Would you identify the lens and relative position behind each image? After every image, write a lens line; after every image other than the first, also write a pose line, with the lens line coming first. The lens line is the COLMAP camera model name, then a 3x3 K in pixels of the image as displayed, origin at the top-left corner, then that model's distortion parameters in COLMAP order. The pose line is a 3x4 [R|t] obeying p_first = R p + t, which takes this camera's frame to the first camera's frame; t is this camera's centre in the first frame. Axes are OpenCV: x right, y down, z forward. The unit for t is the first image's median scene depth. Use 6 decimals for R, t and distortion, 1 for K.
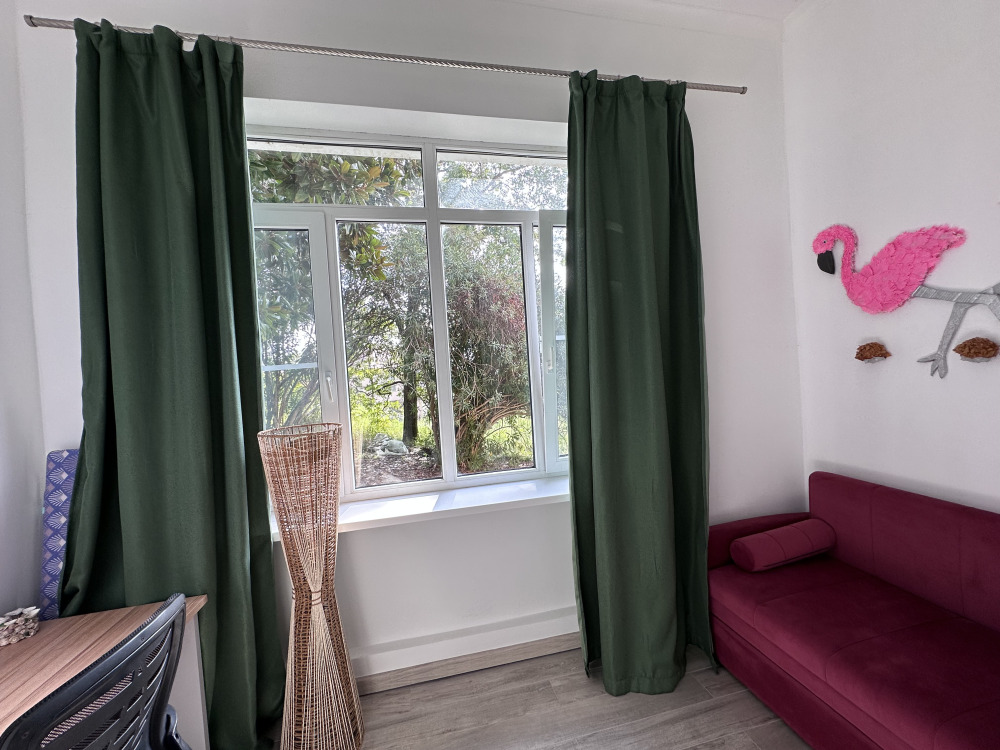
lens RADIAL K [[399.5, 0, 500.7], [0, 399.5, 380.5], [0, 0, 1]] dist [-0.004853, 0.000837]
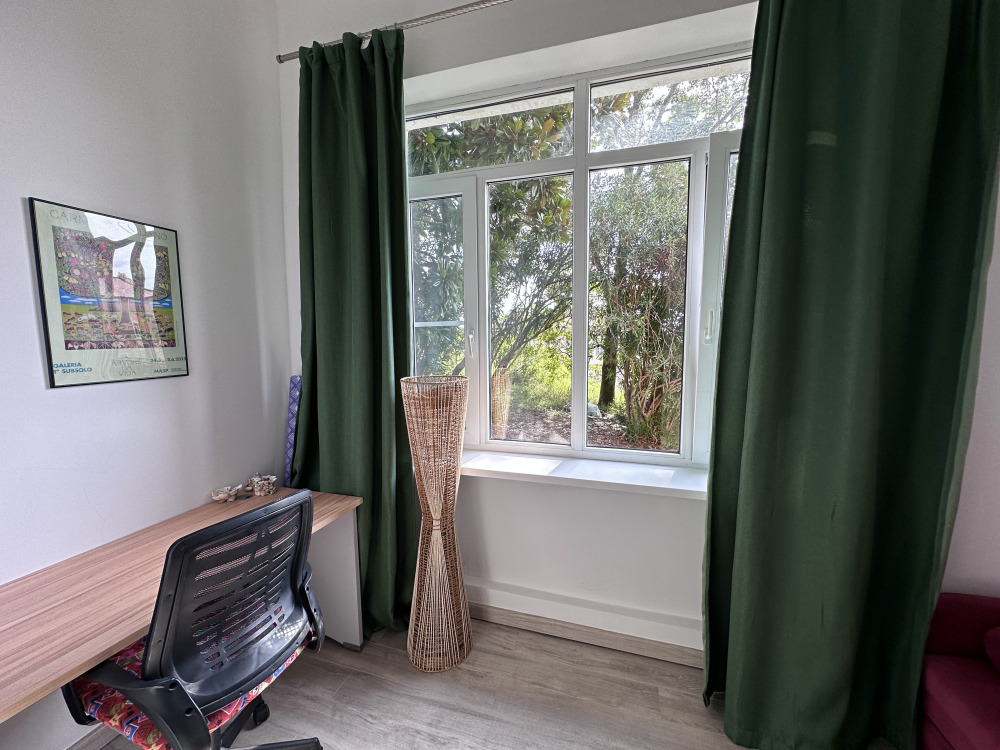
lens RADIAL K [[399.5, 0, 500.2], [0, 399.5, 380.3], [0, 0, 1]] dist [-0.004853, 0.000837]
pose [[0.865098, 0.107074, -0.490041, 0.188710], [-0.062971, 0.992405, 0.105673, -0.004660], [0.497634, -0.060559, 0.865270, 0.095490]]
